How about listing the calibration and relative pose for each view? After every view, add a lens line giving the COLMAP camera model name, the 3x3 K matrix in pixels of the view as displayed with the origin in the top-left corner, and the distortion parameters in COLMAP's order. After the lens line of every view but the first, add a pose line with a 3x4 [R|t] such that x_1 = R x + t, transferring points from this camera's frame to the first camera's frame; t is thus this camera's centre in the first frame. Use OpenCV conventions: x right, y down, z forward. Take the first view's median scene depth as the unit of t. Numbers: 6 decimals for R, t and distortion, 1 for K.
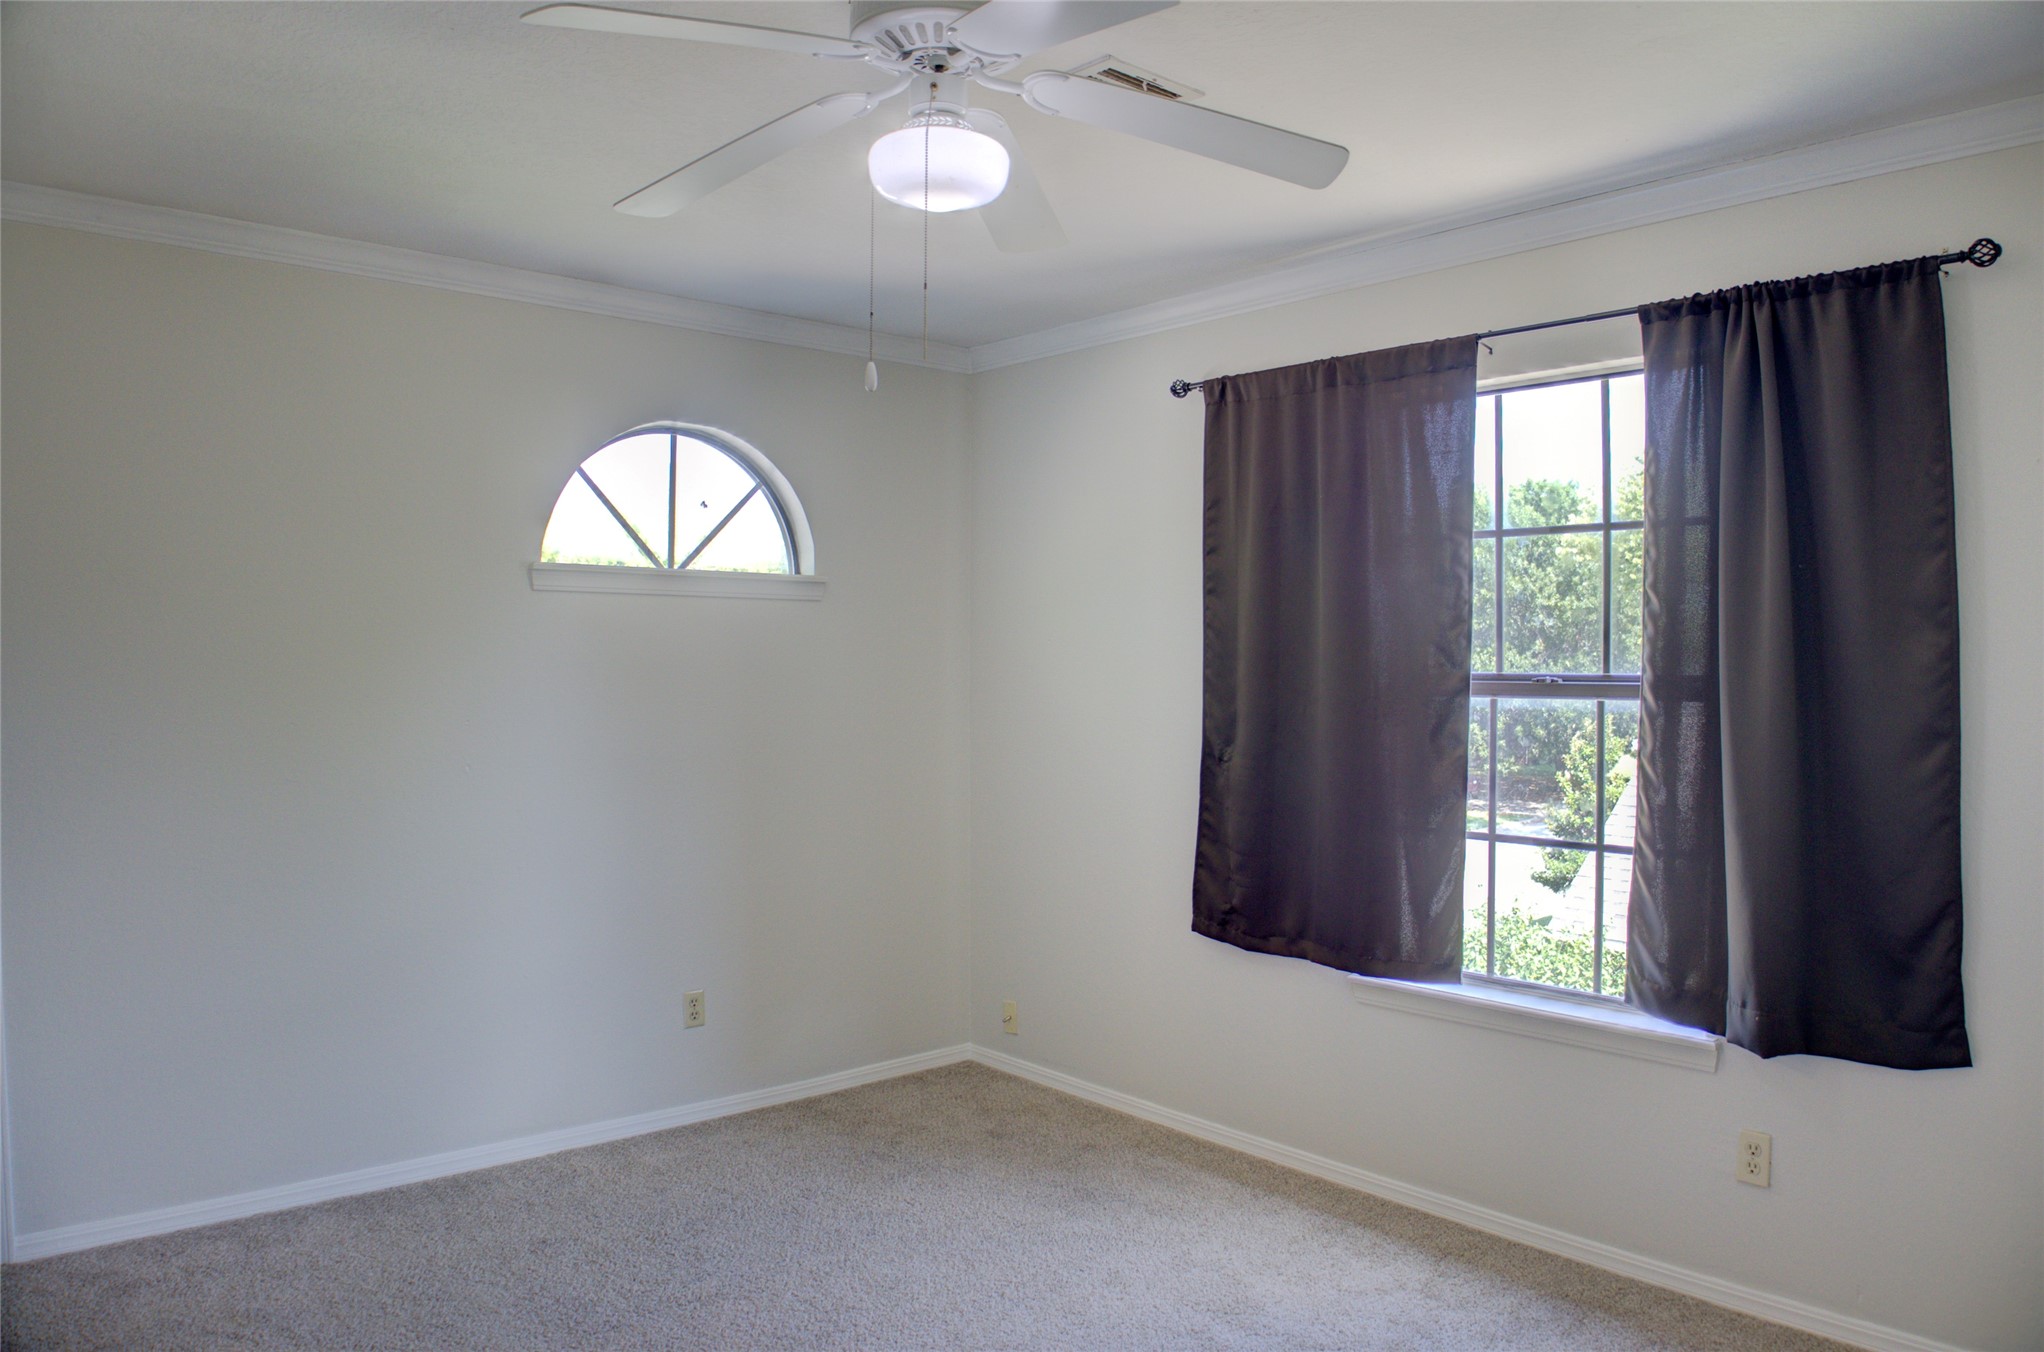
lens RADIAL K [[1374.4, 0, 1027.6], [0, 1374.4, 686.1], [0, 0, 1]] dist [-0.116615, 0.027631]
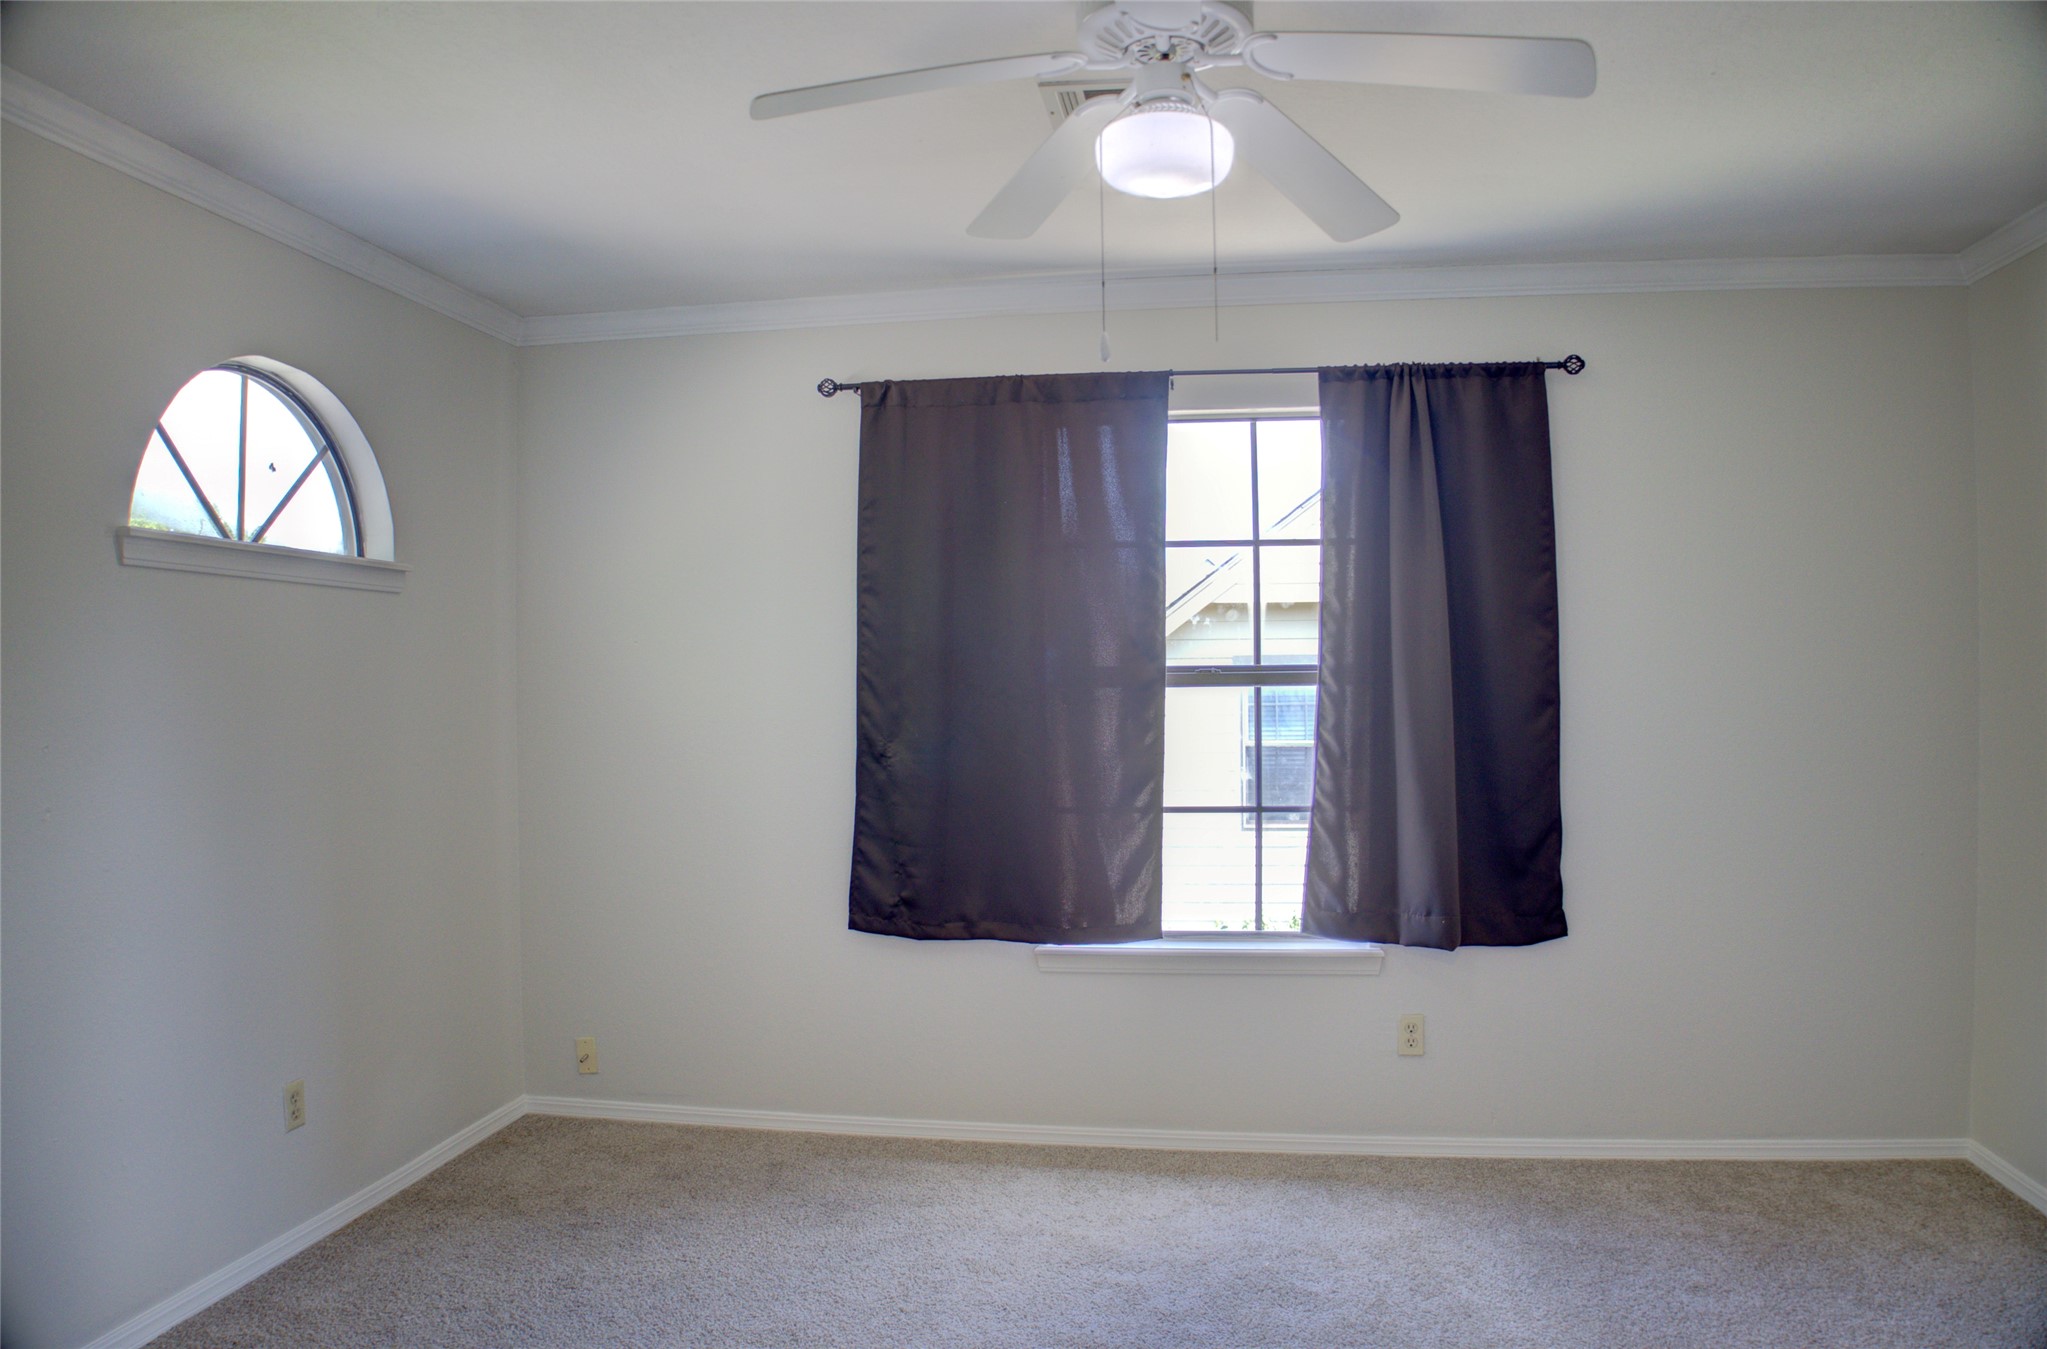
lens RADIAL K [[1377.5, 0, 1067.3], [0, 1377.5, 668.9], [0, 0, 1]] dist [-0.137170, 0.077281]
pose [[0.771783, -0.011194, 0.635788, -0.451602], [0.023151, 0.999677, -0.010502, 0.003752], [-0.635465, 0.022824, 0.771793, 0.143456]]
